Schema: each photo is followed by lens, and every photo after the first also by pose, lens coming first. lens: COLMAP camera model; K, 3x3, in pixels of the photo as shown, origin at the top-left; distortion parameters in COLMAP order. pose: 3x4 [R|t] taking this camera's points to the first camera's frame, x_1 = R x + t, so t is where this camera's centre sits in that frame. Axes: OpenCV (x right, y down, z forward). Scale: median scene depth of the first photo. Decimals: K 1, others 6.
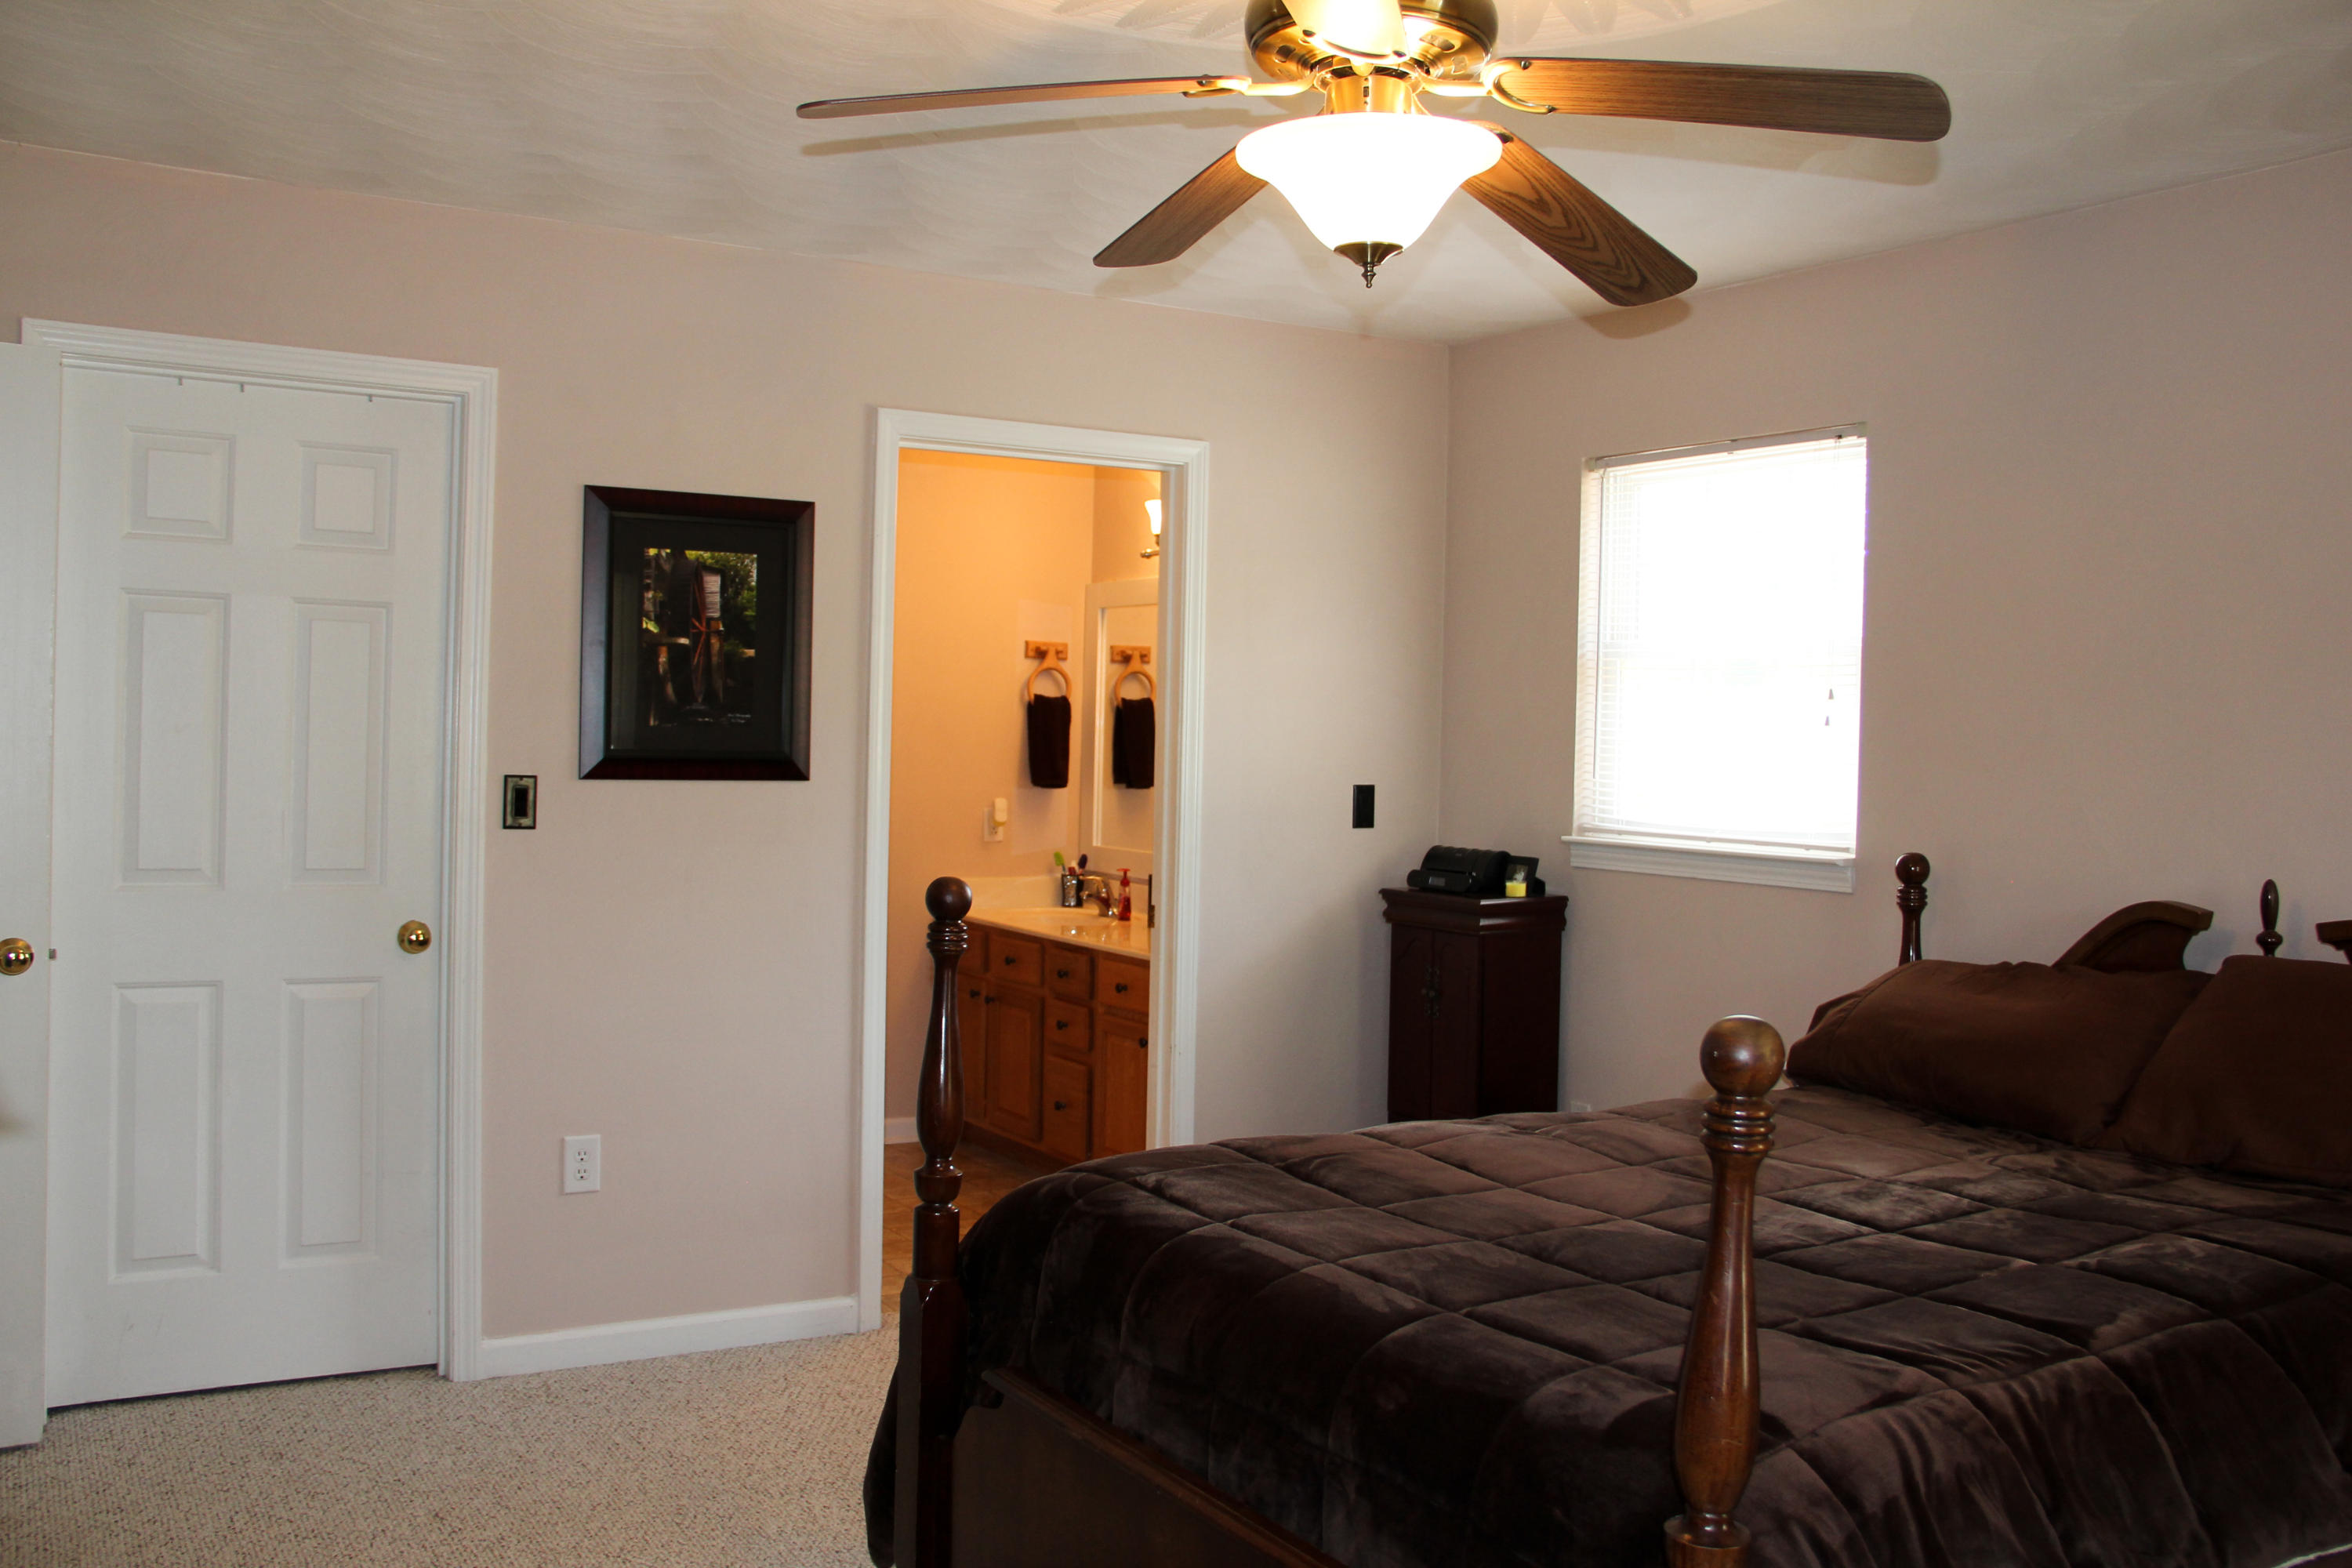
lens RADIAL K [[2223.8, 0, 1176.0], [0, 2223.8, 784.0], [0, 0, 1]] dist [0.000247, 0.000648]
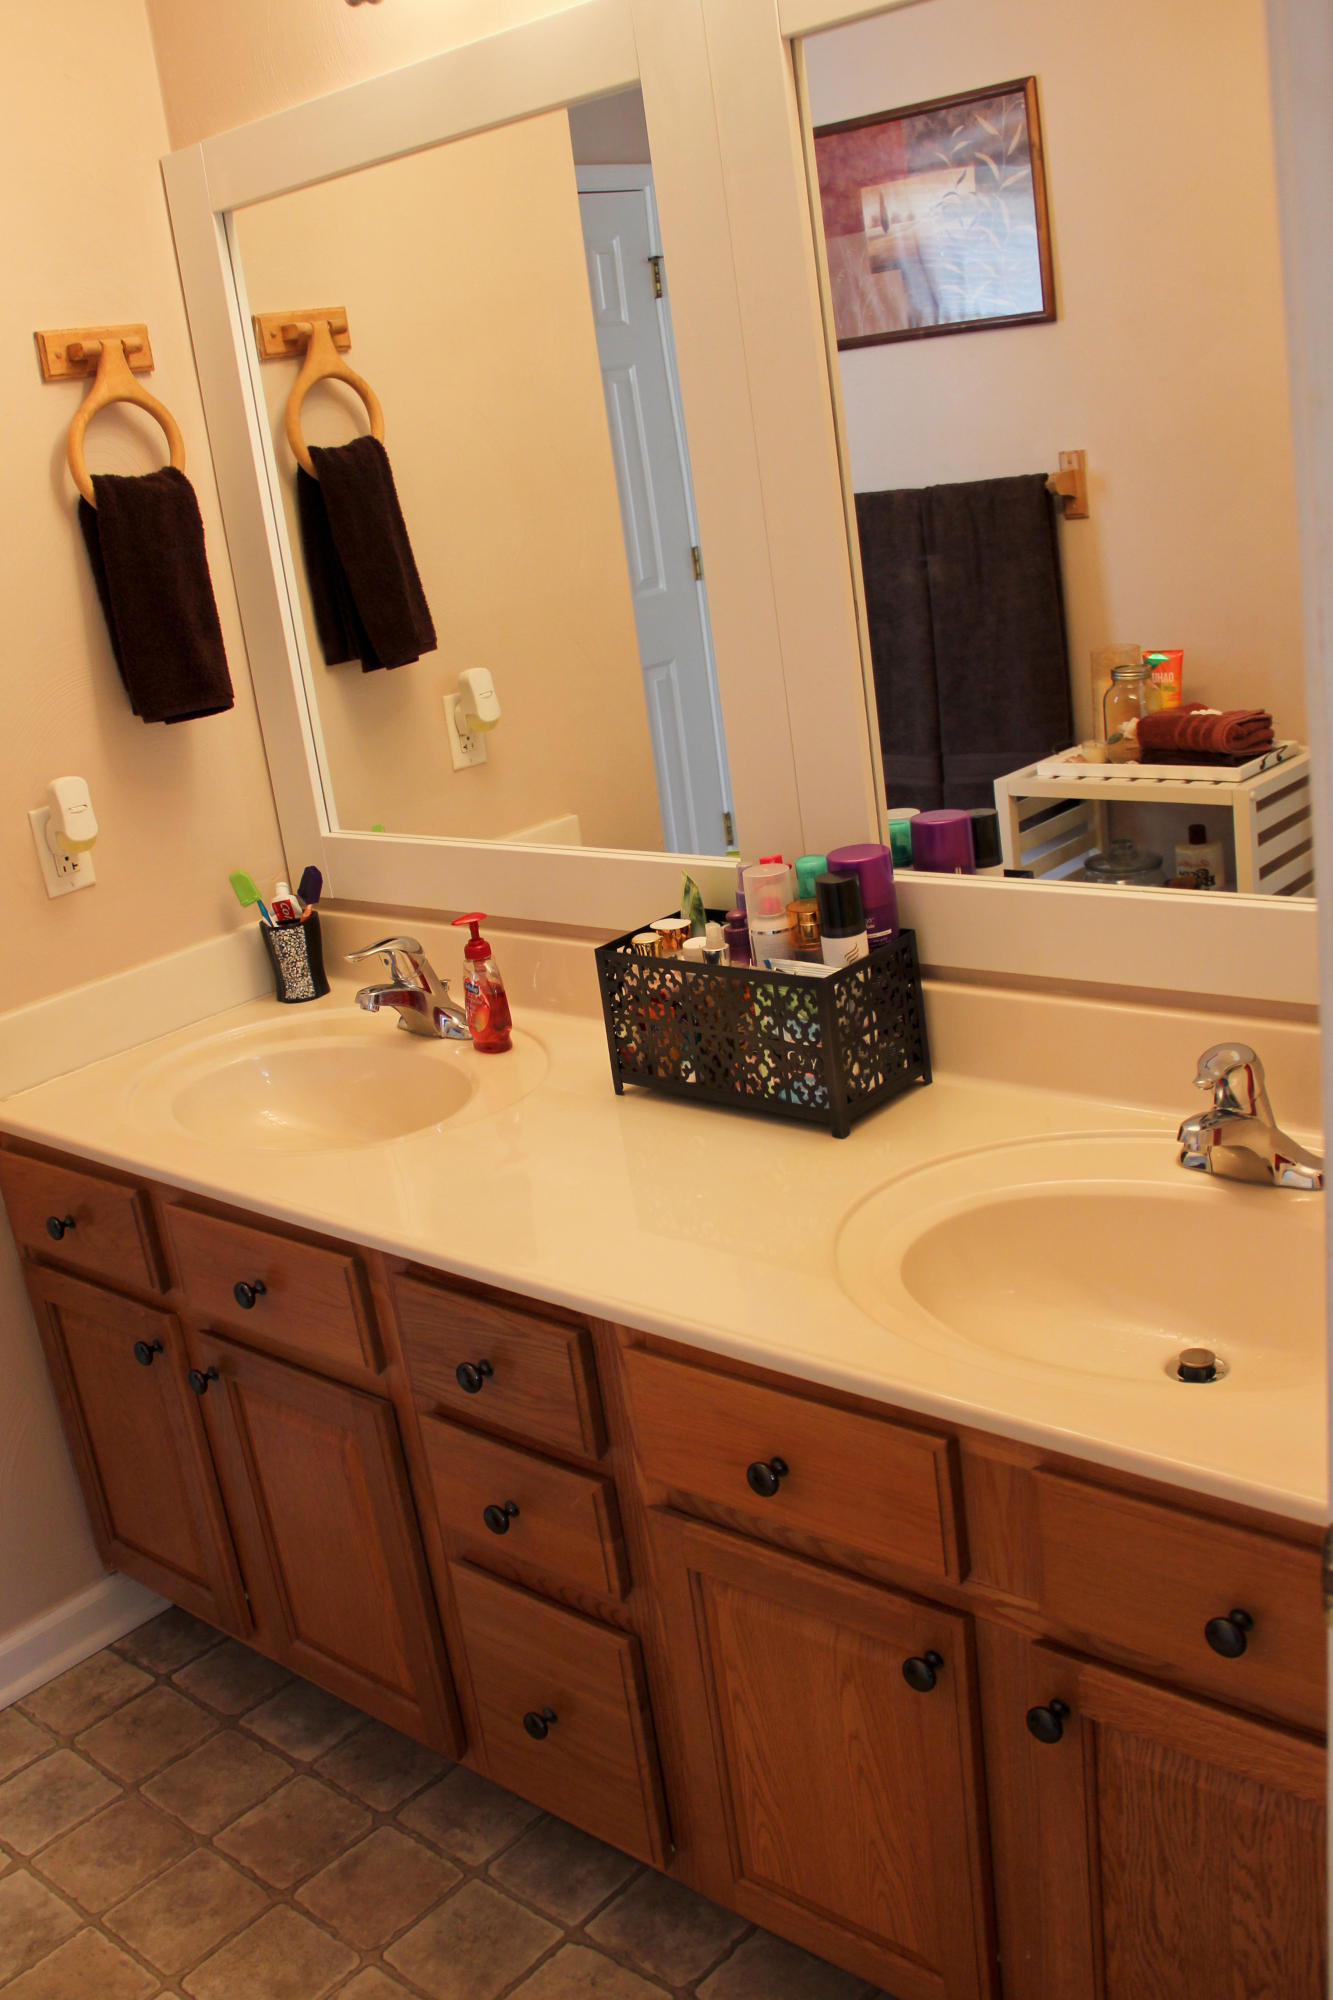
lens RADIAL K [[1877.1, 0, 666.5], [0, 1877.1, 1000.0], [0, 0, 1]] dist [-0.177448, 0.135697]
pose [[0.941428, -0.230275, 0.246345, -0.067840], [0.157035, 0.945865, 0.284040, -0.029274], [-0.298417, -0.228718, 0.926626, 0.668182]]
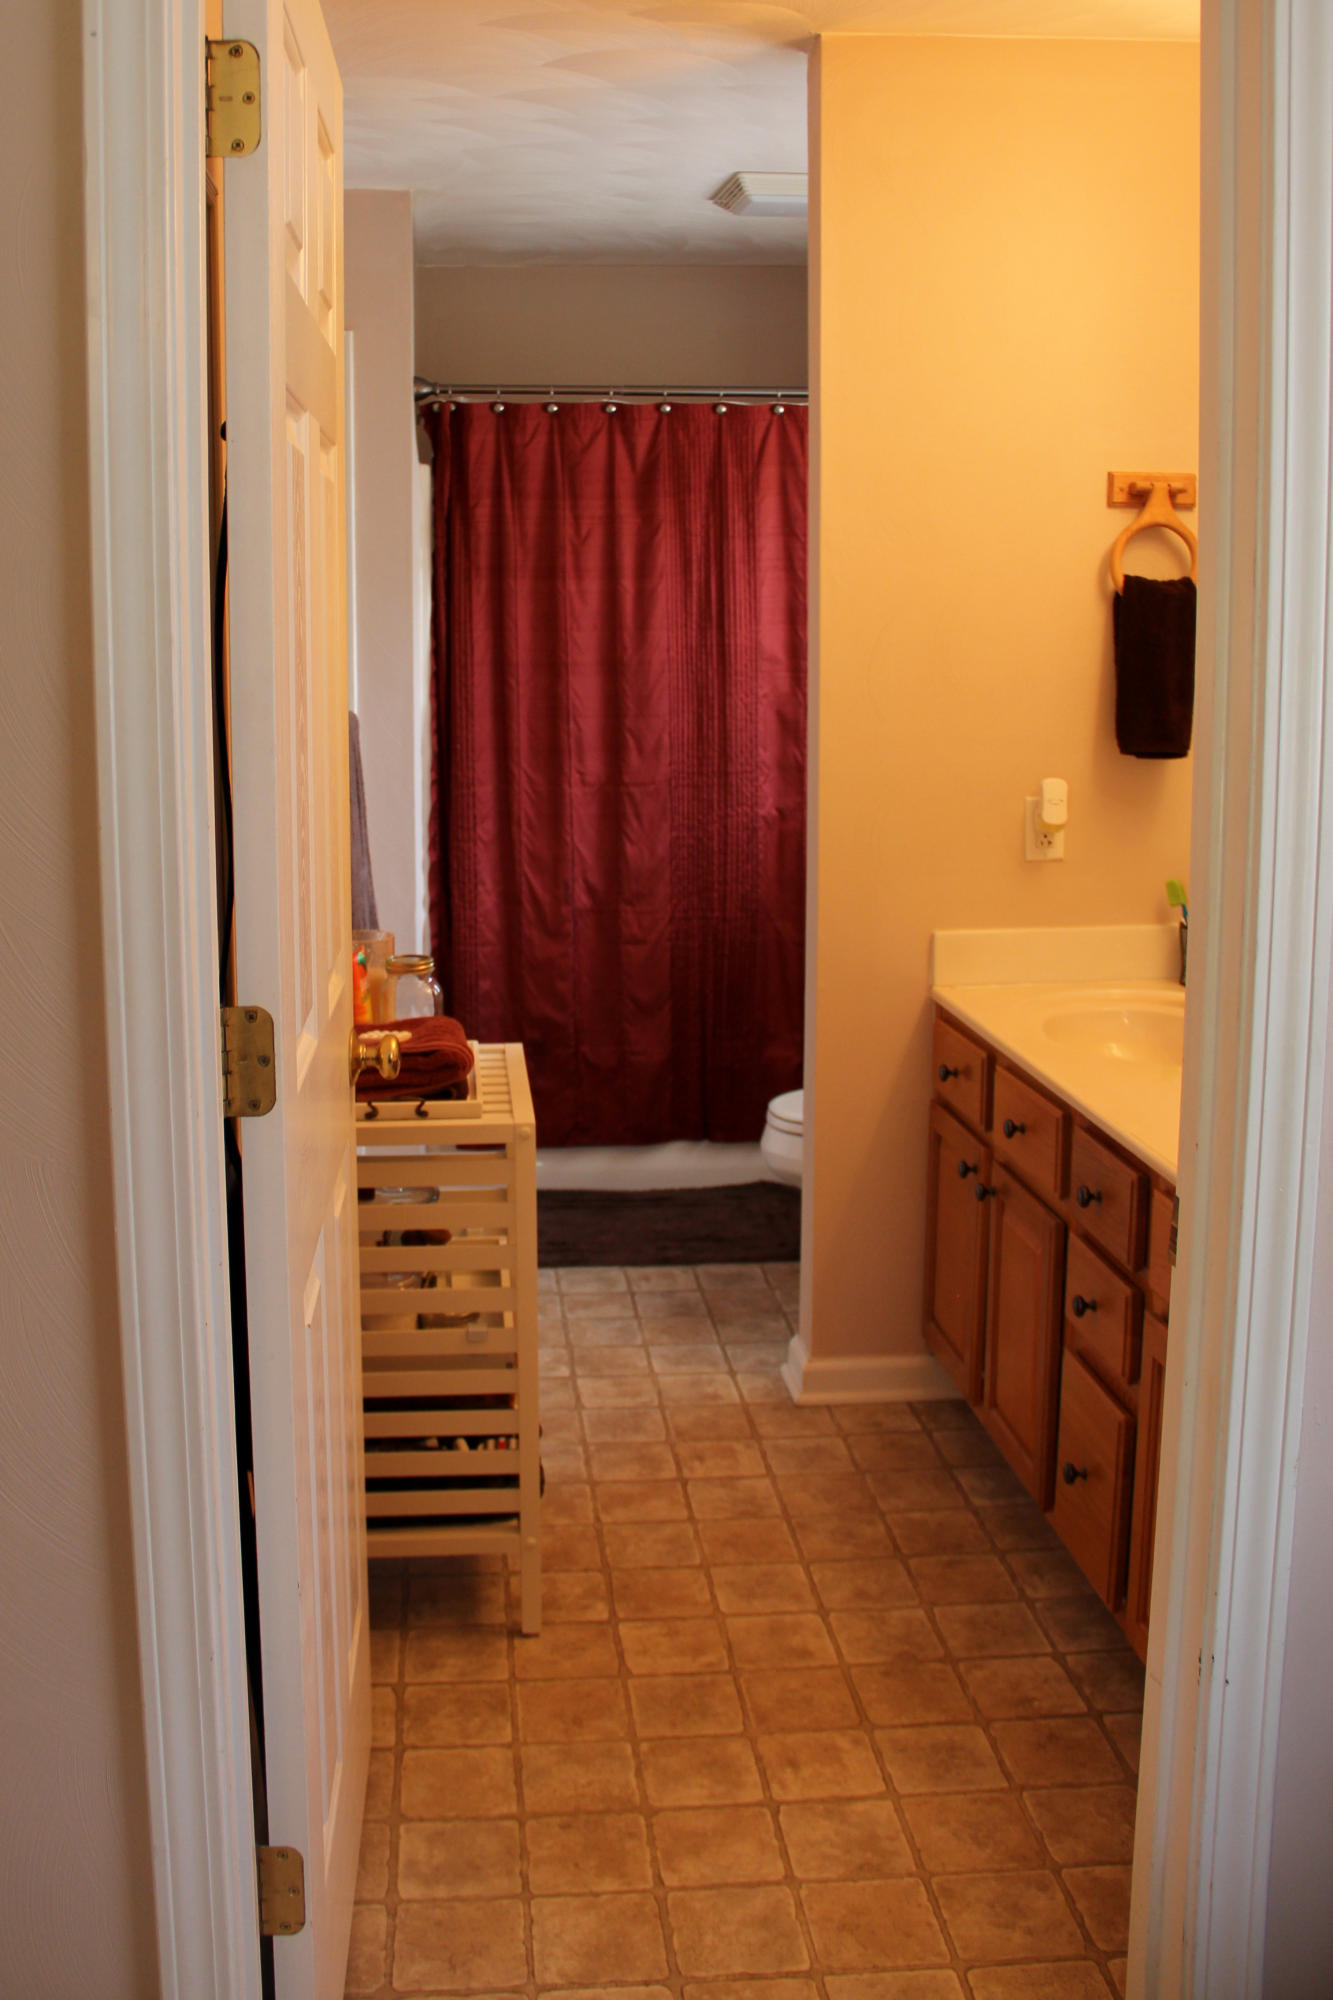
lens RADIAL K [[1971.0, 0, 664.1], [0, 1971.0, 876.6], [0, 0, 1]] dist [-0.126440, 0.006569]
pose [[0.905168, 0.024810, -0.424330, 0.033044], [0.016555, 0.995480, 0.093518, -0.015063], [0.424732, -0.091674, 0.900666, 0.537193]]
